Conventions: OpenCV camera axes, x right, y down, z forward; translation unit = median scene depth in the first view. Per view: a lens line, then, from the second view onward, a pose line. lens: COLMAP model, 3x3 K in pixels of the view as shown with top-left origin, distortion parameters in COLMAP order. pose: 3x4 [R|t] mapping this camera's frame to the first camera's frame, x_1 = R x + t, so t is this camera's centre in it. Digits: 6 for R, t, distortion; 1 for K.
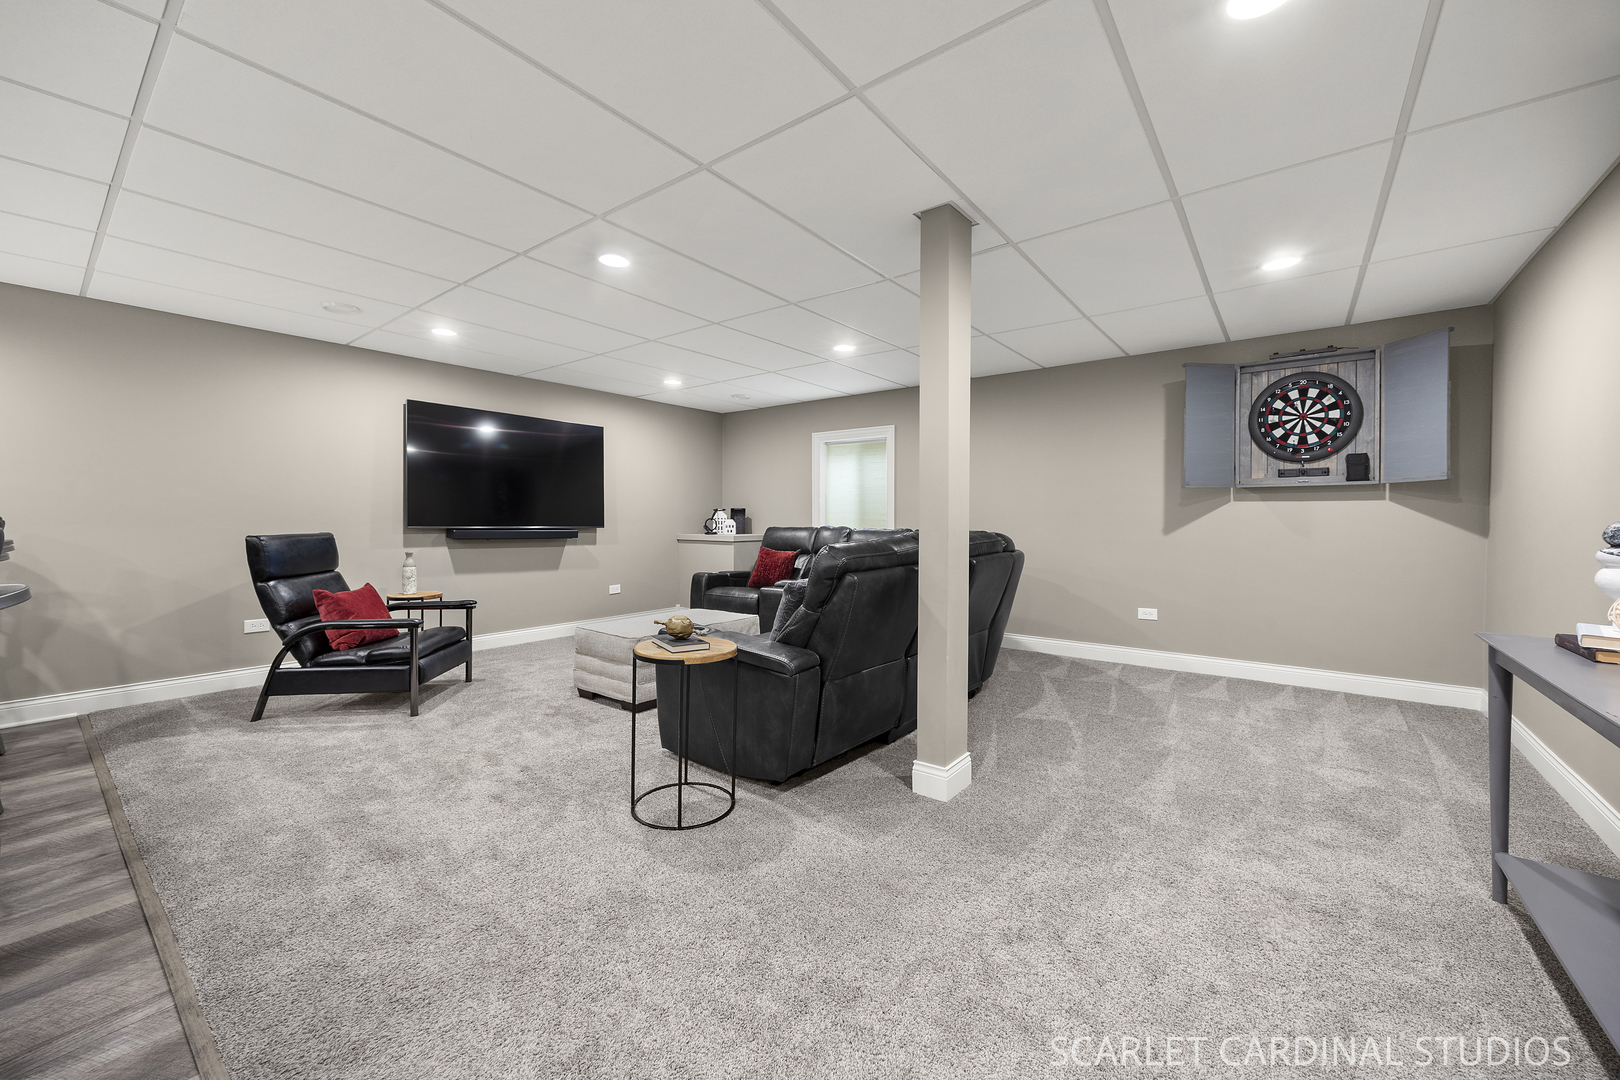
lens RADIAL K [[608.0, 0, 809.3], [0, 608.0, 538.6], [0, 0, 1]] dist [-0.001581, -0.000459]
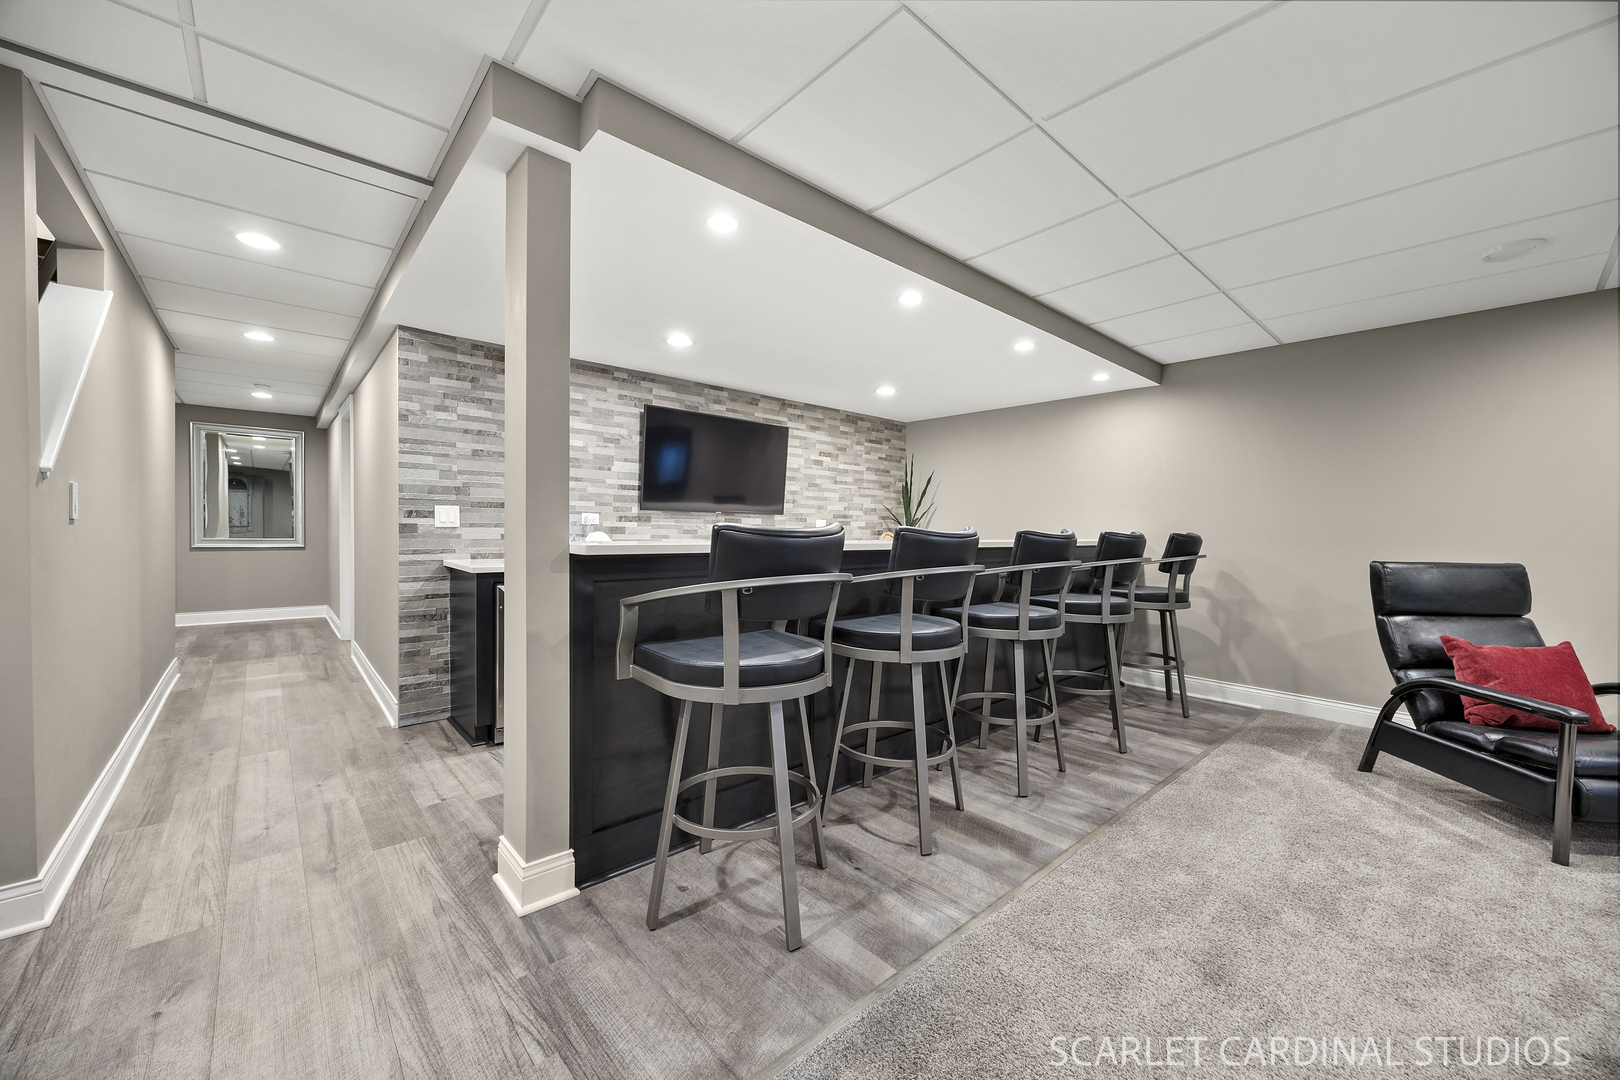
lens RADIAL K [[608.0, 0, 809.3], [0, 608.0, 538.6], [0, 0, 1]] dist [-0.001581, -0.000459]
pose [[-0.182555, 0.008991, -0.983155, 0.115111], [-0.047884, 0.998690, 0.018024, -0.017043], [0.982029, 0.050368, -0.181886, 0.417342]]
